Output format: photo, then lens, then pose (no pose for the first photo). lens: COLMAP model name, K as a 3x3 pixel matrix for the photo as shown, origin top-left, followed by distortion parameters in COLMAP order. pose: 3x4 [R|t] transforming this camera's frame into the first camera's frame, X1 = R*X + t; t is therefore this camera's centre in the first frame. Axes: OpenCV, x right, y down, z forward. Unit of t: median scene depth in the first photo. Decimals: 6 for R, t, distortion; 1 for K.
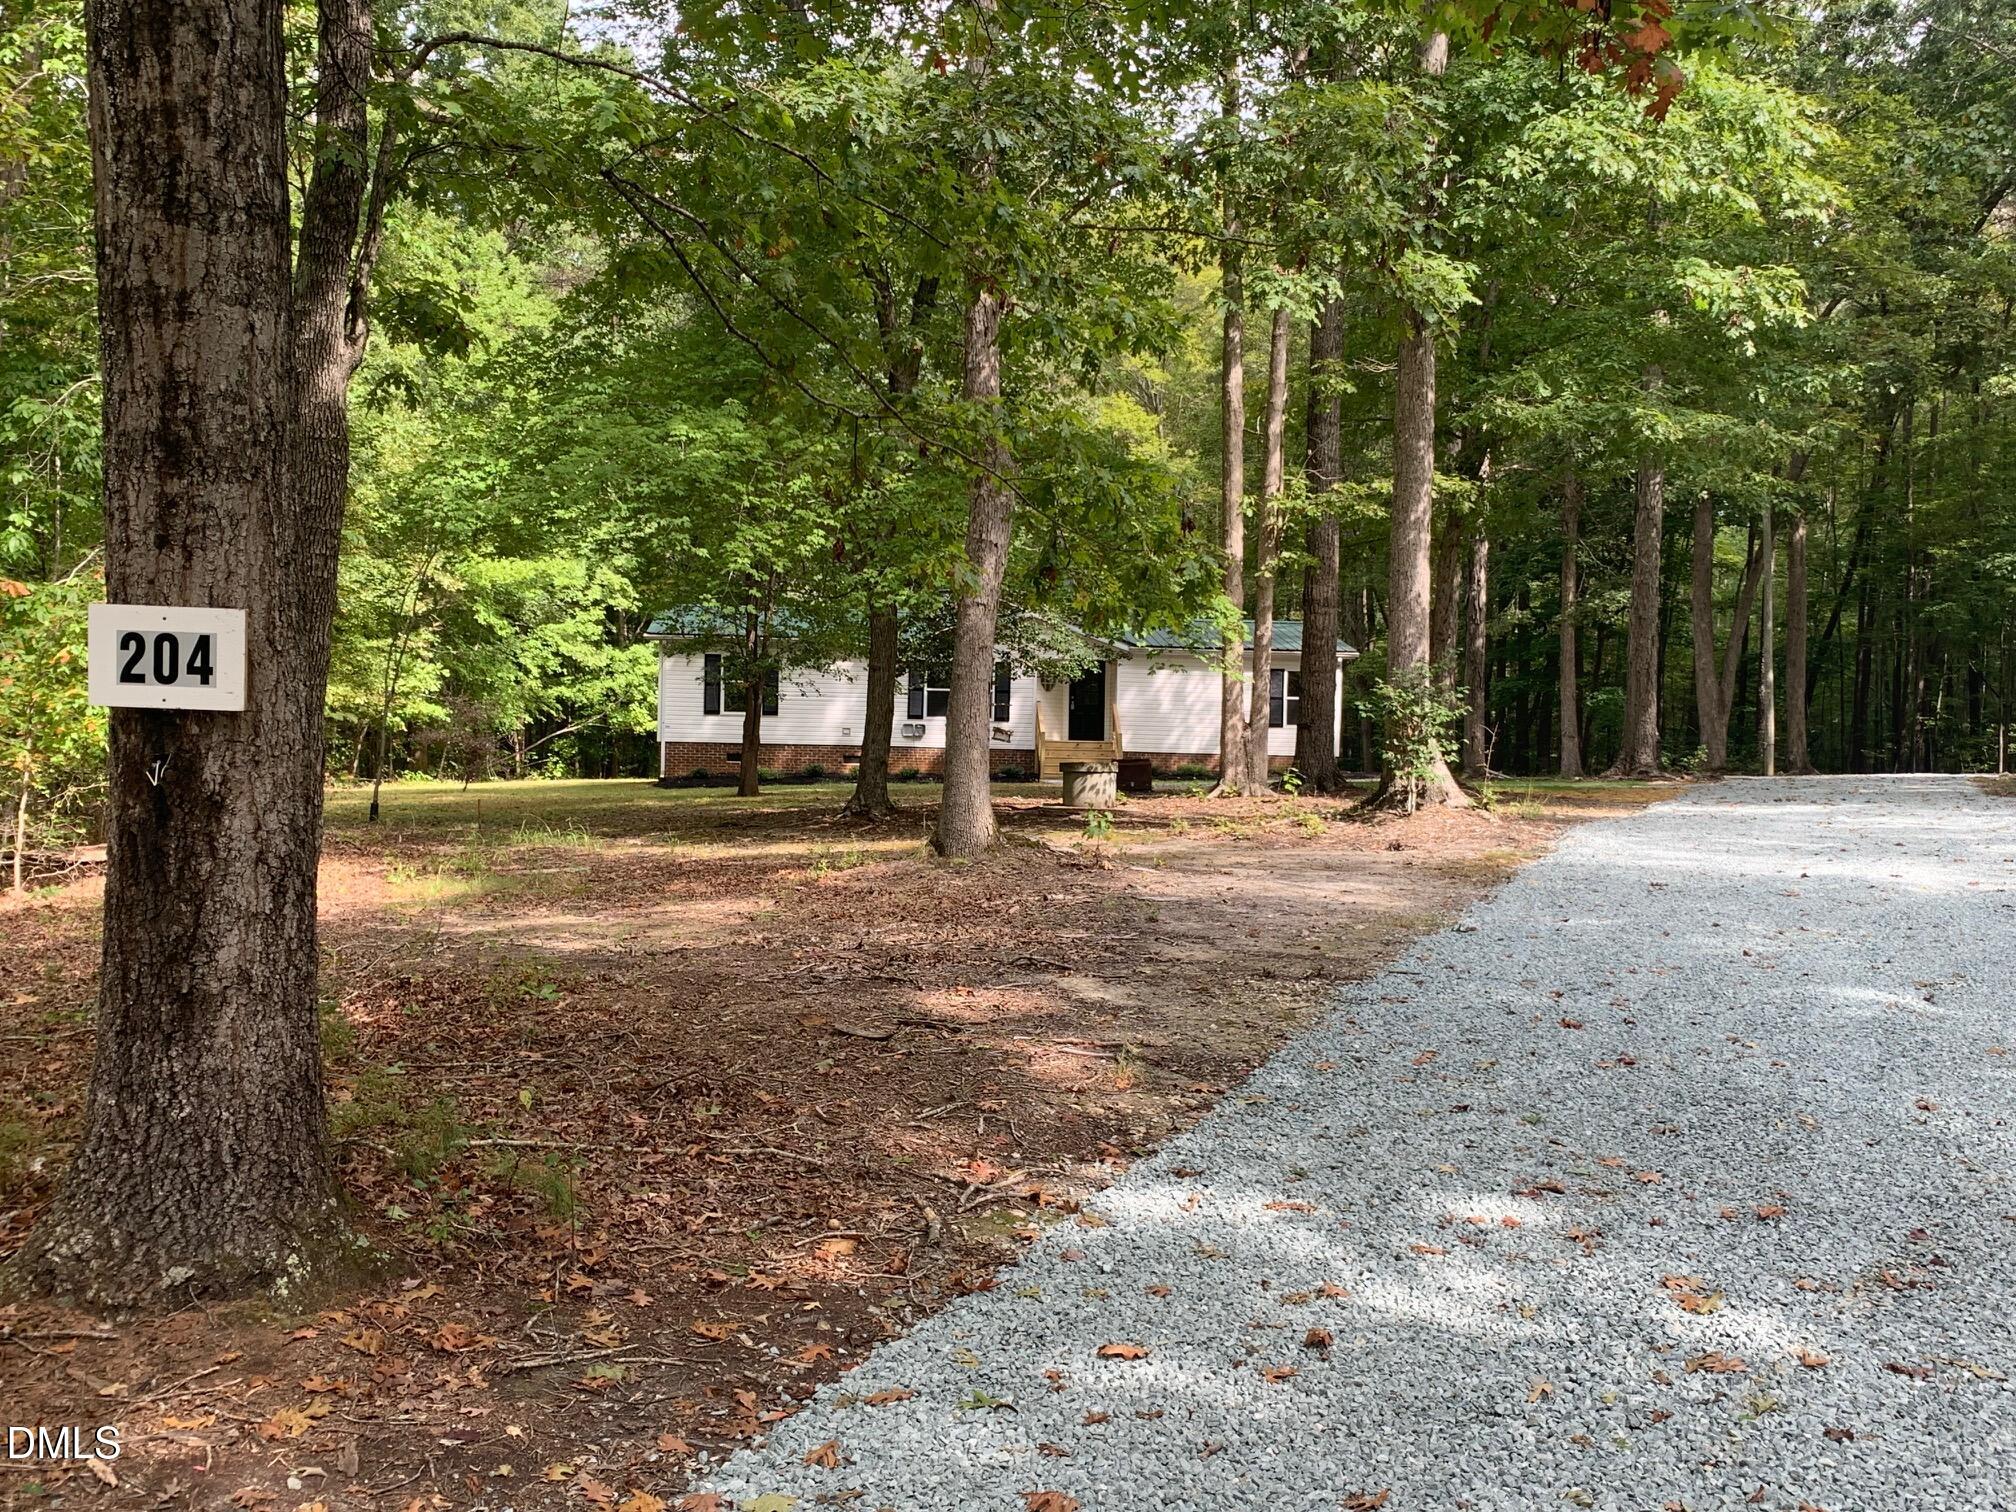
lens RADIAL K [[1509.5, 0, 1013.0], [0, 1509.5, 745.8], [0, 0, 1]] dist [0.012299, -0.044477]
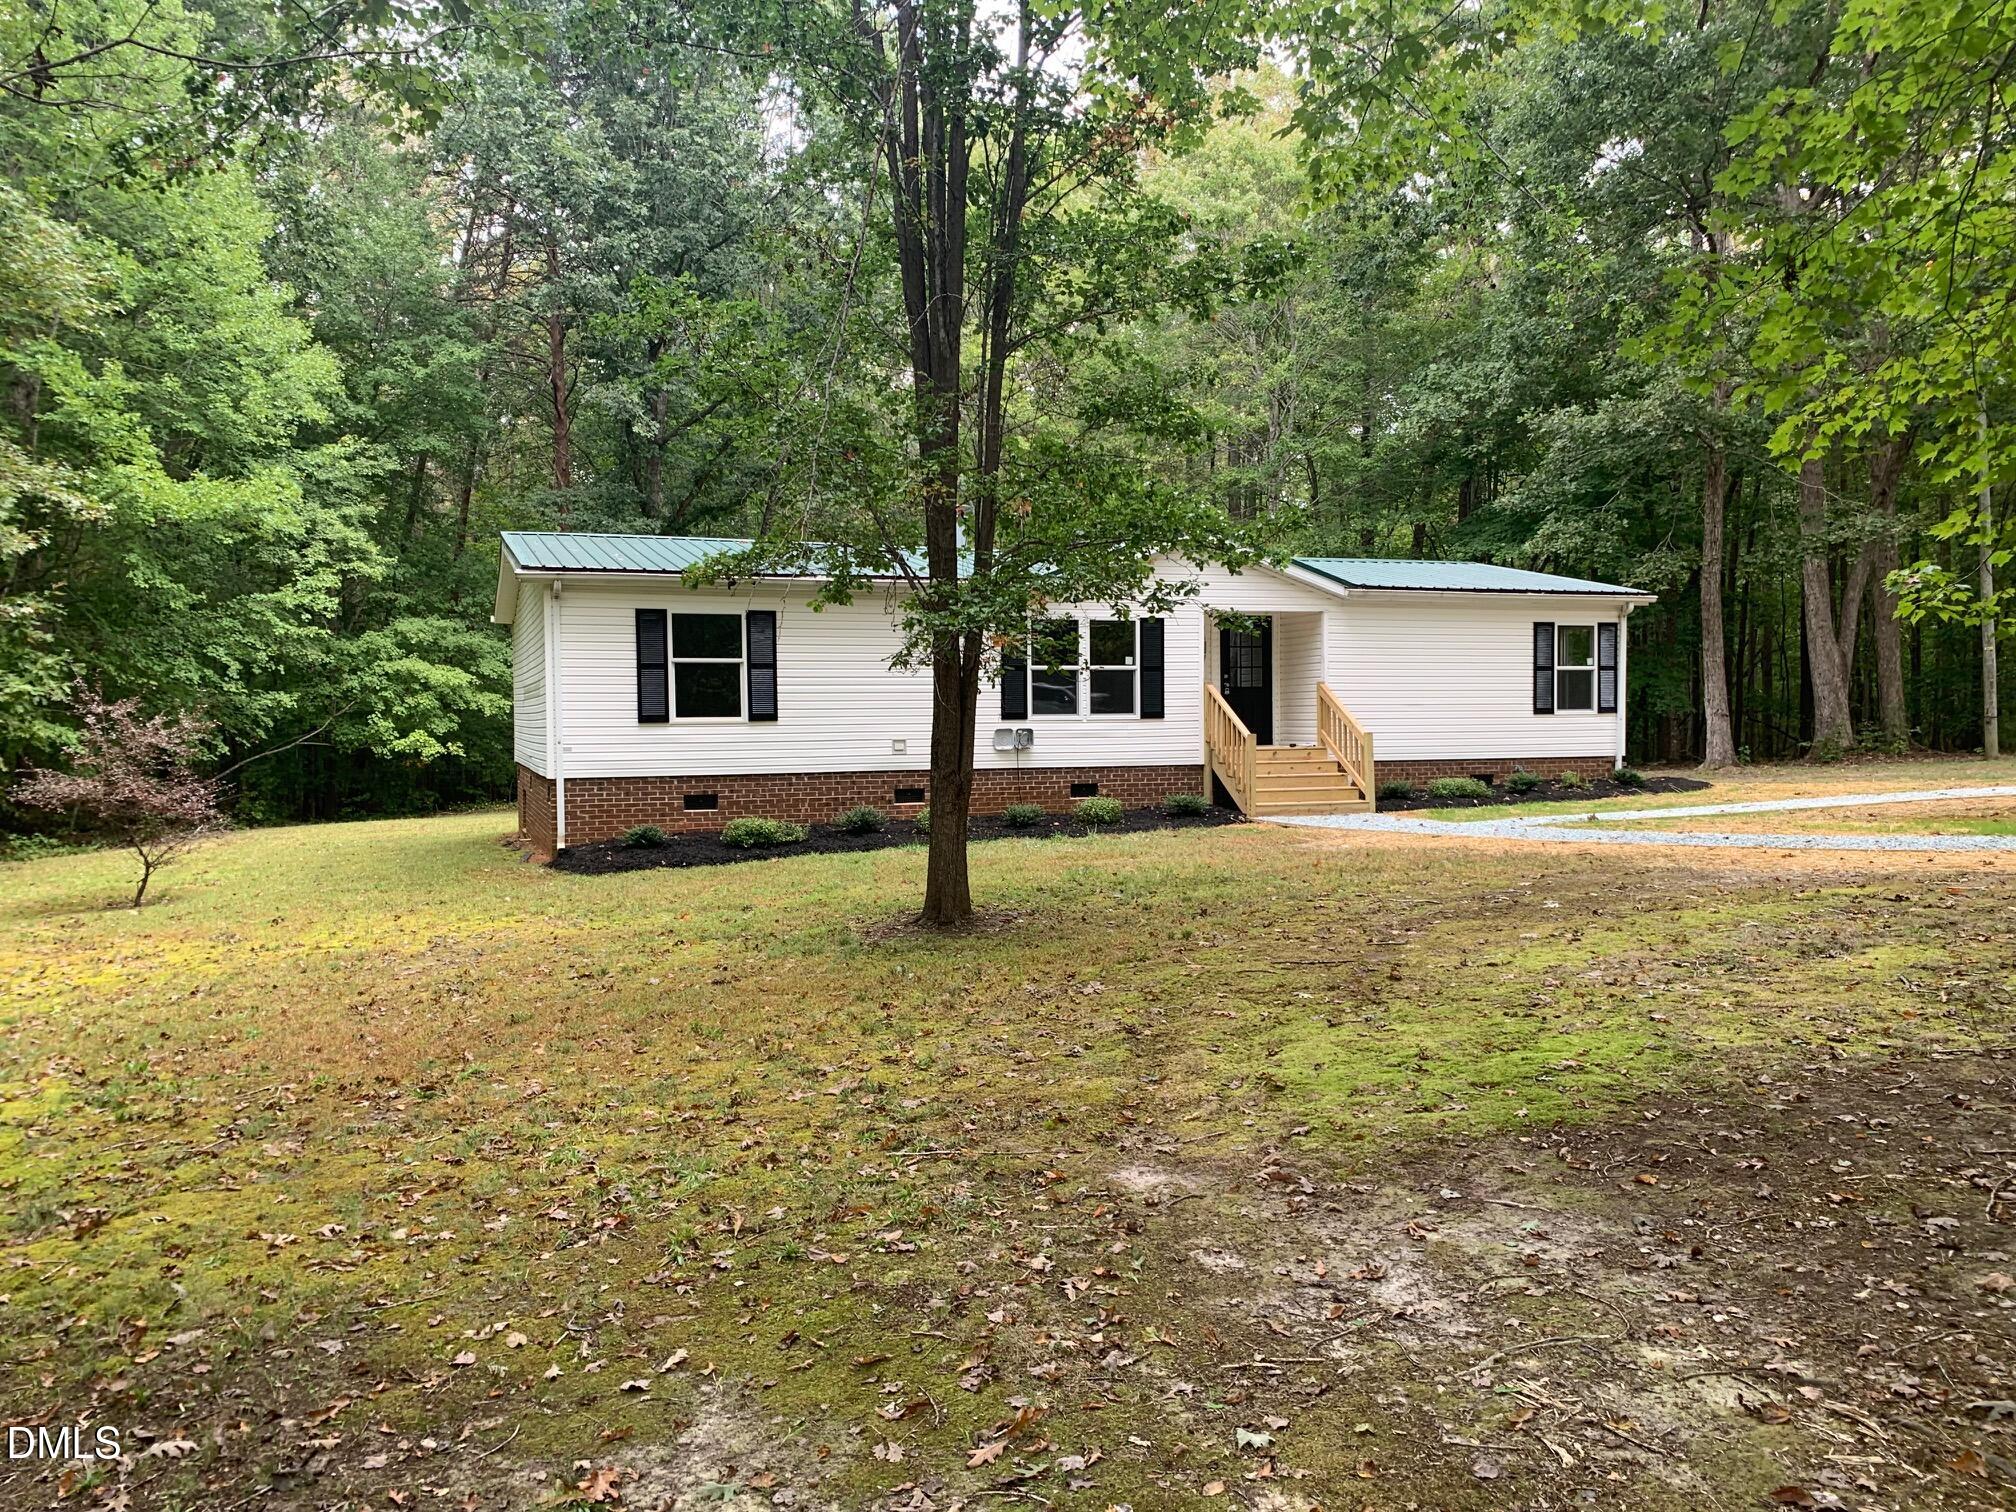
lens RADIAL K [[1509.5, 0, 1013.0], [0, 1509.5, 745.8], [0, 0, 1]] dist [0.012299, -0.044477]
pose [[0.979161, -0.036950, 0.199697, -0.177933], [0.036874, 0.999312, 0.004100, -0.010158], [-0.199711, 0.003349, 0.979849, 0.449741]]
